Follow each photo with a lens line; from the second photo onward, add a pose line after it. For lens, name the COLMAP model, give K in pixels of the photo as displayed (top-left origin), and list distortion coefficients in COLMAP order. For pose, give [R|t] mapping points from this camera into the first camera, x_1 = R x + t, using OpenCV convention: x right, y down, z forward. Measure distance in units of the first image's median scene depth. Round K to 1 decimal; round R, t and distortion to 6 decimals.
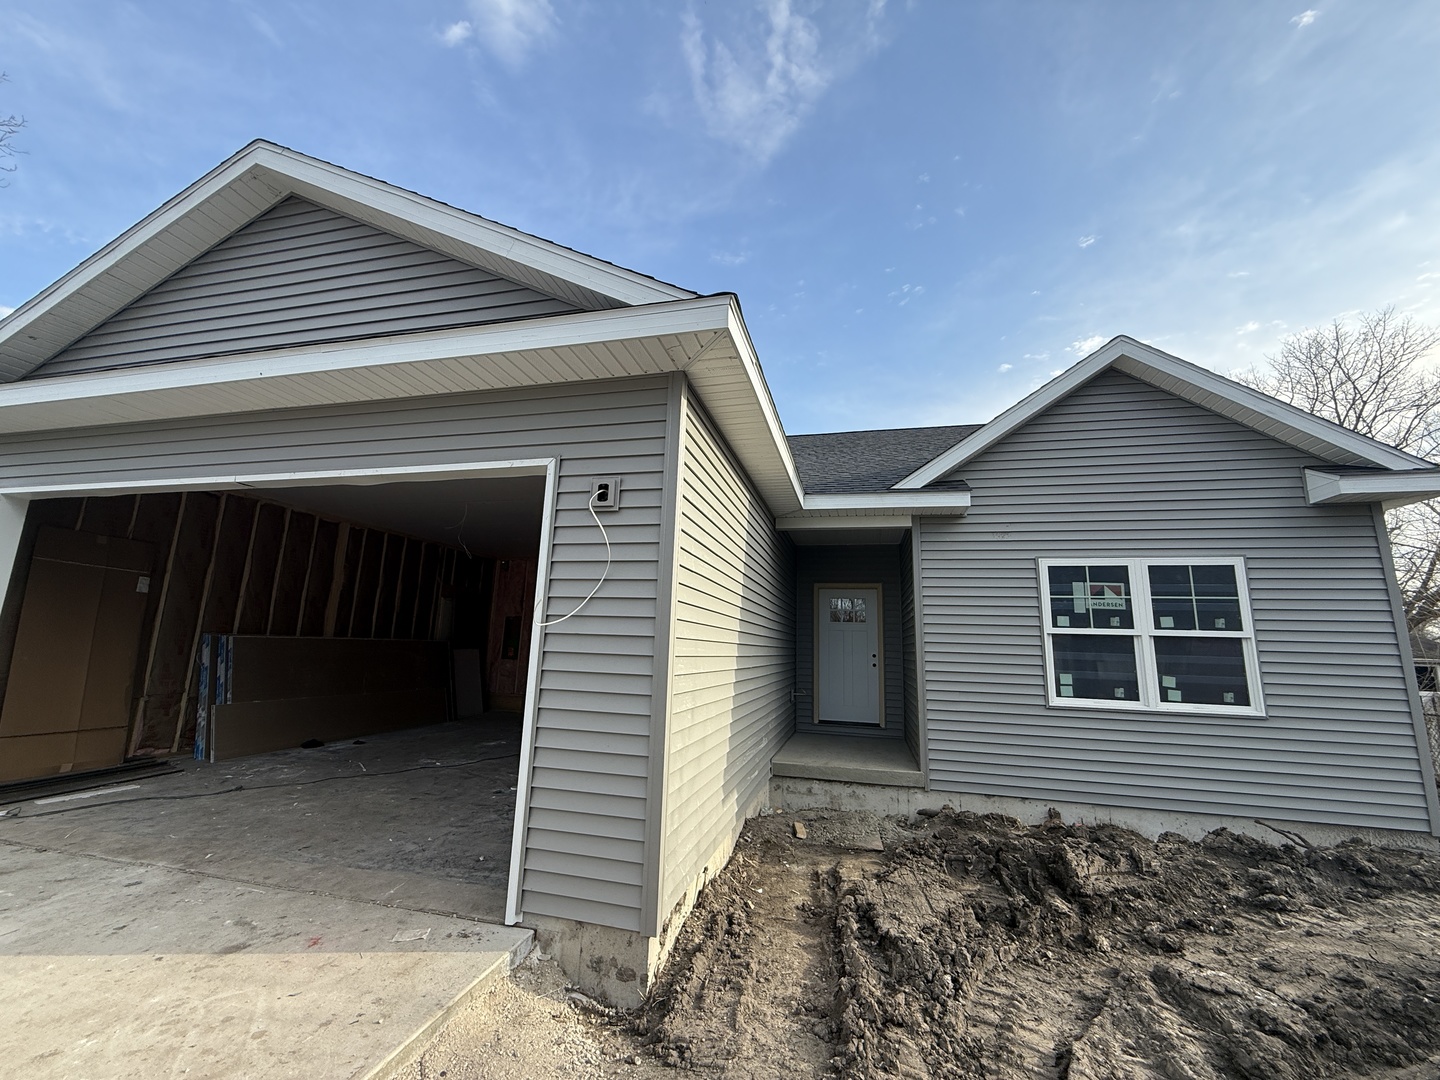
lens RADIAL K [[577.3, 0, 720.0], [0, 577.3, 540.0], [0, 0, 1]] dist [-0.001073, 0.000225]
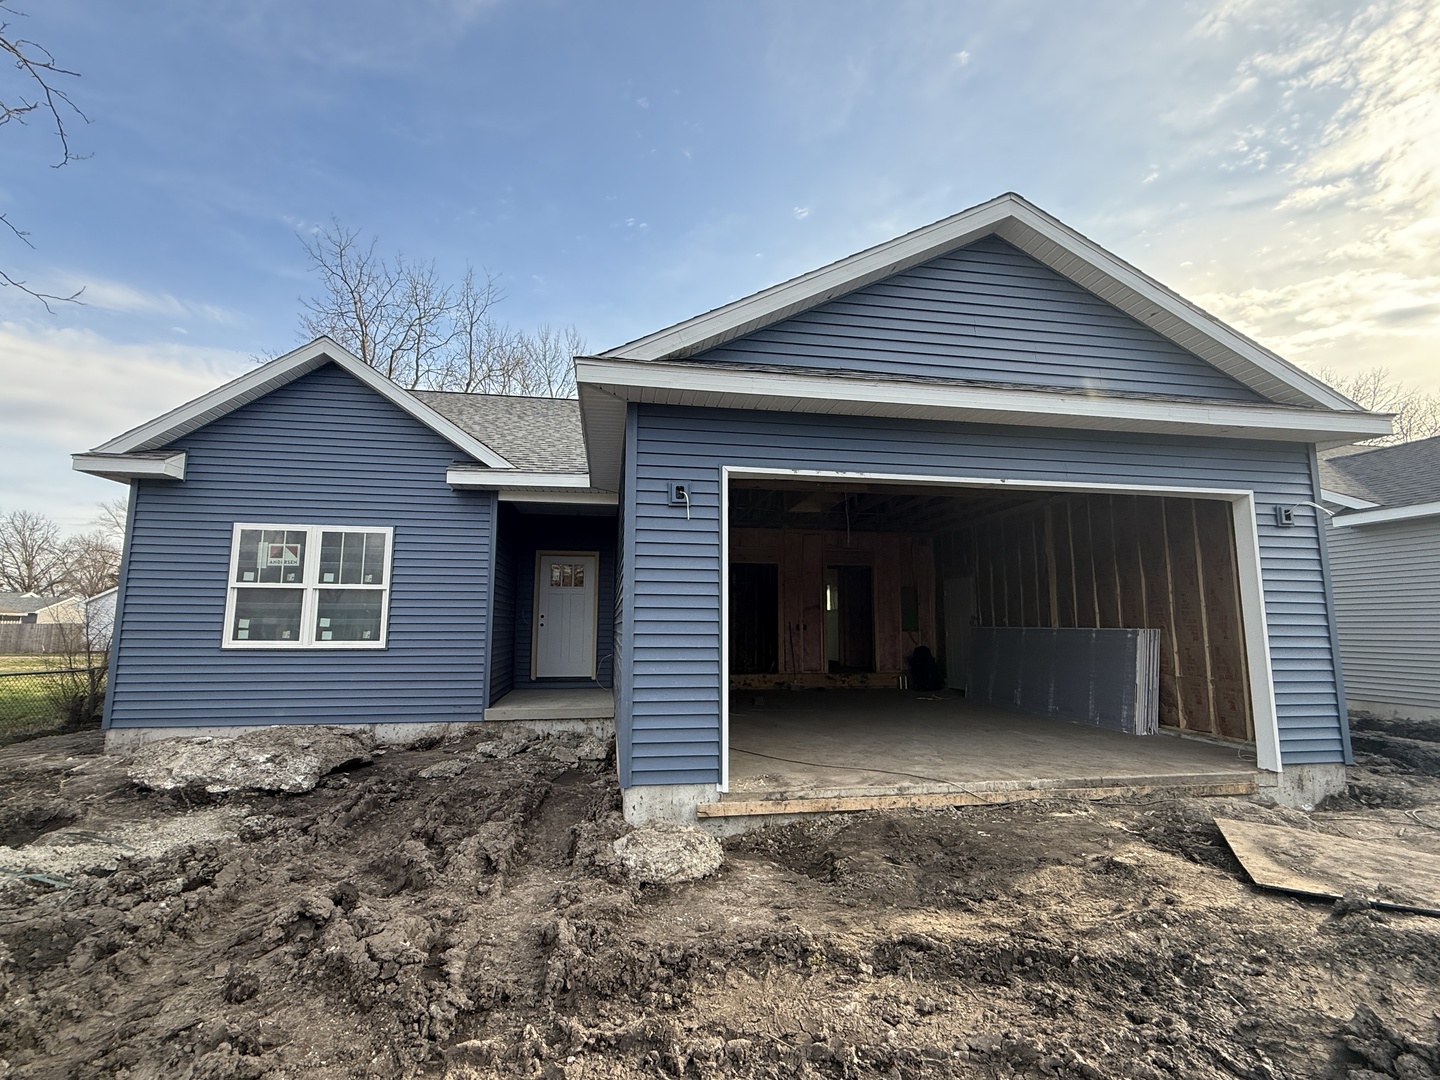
lens RADIAL K [[669.4, 0, 720.0], [0, 669.4, 540.0], [0, 0, 1]] dist [0.001334, -0.000304]
pose [[0.918141, 0.028911, 0.395199, 0.955298], [-0.052130, 0.997479, 0.048138, -0.050828], [-0.392811, -0.064800, 0.917333, -0.640840]]
